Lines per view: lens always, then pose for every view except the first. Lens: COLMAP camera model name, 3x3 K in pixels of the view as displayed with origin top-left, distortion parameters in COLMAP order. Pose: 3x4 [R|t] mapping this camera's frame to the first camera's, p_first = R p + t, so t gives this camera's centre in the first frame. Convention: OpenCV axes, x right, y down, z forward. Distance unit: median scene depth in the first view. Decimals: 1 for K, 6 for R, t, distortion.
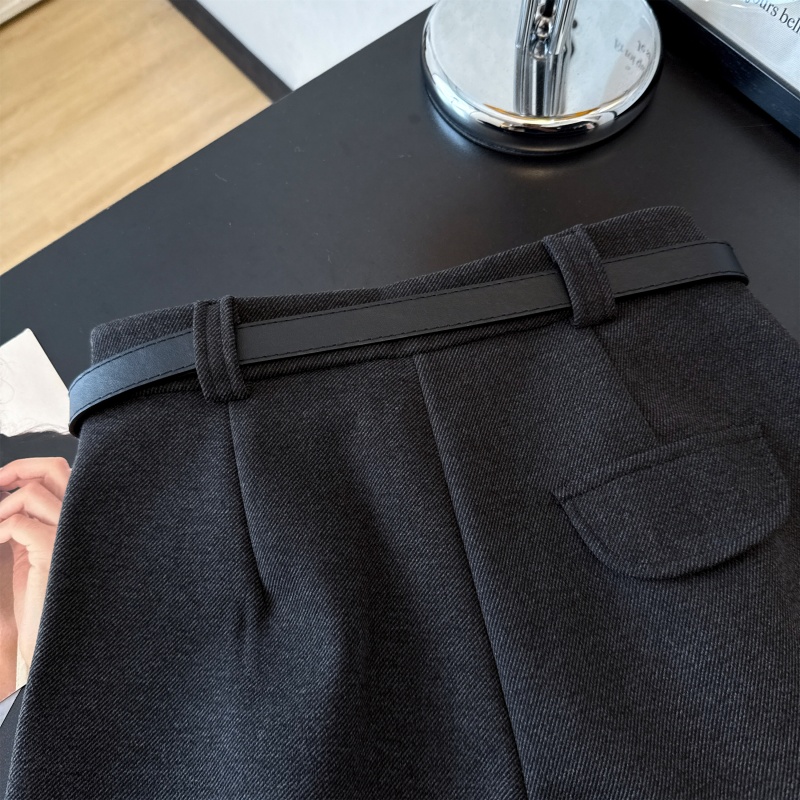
lens RADIAL K [[736.3, 0, 398.1], [0, 736.3, 400.5], [0, 0, 1]] dist [0.053419, -0.141029]
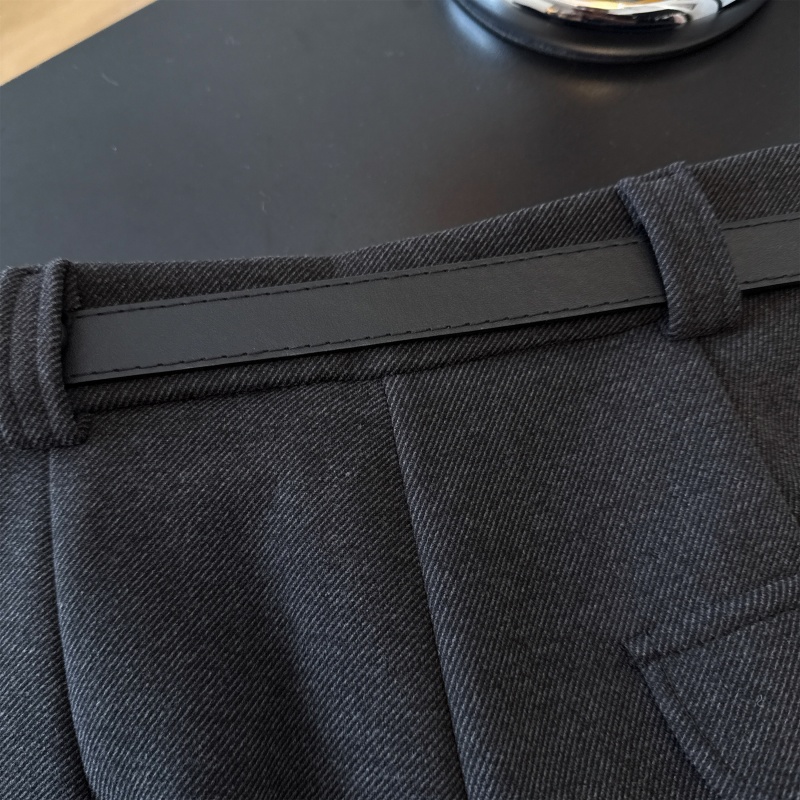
lens RADIAL K [[800.0, 0, 396.6], [0, 800.0, 400.4], [0, 0, 1]] dist [0.110904, -0.423521]
pose [[0.999132, 0.041402, -0.004540, 0.034018], [-0.041310, 0.998969, 0.018835, -0.055787], [0.005315, -0.018631, 0.999812, 0.382712]]
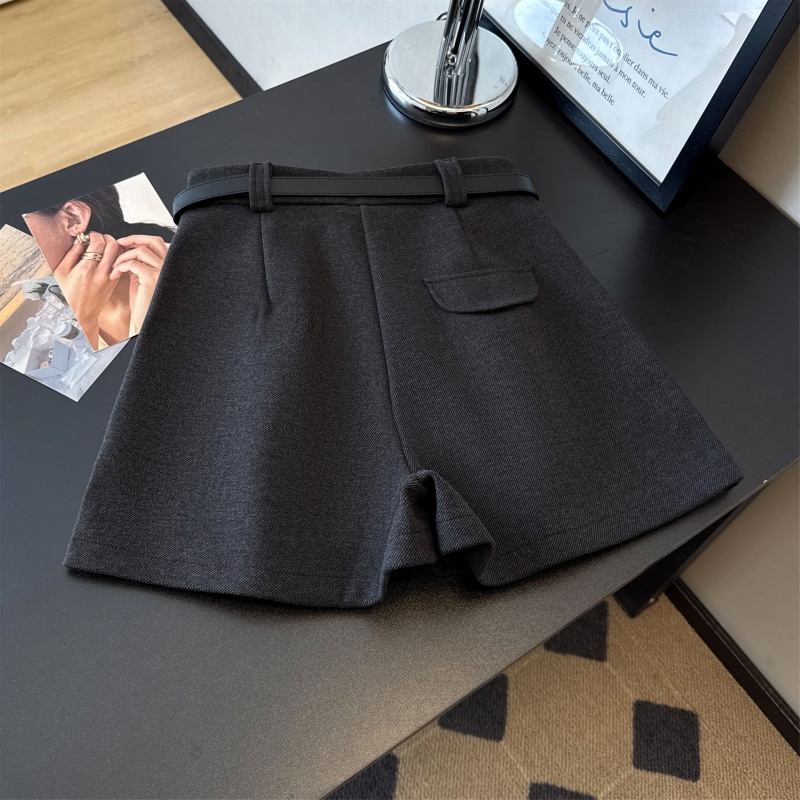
lens RADIAL K [[818.1, 0, 366.1], [0, 818.1, 301.4], [0, 0, 1]] dist [0.007011, -0.027566]
pose [[0.989622, 0.136021, 0.046320, -0.027620], [-0.125196, 0.974418, -0.186644, 0.574012], [-0.070523, 0.178908, 0.981335, -1.032231]]
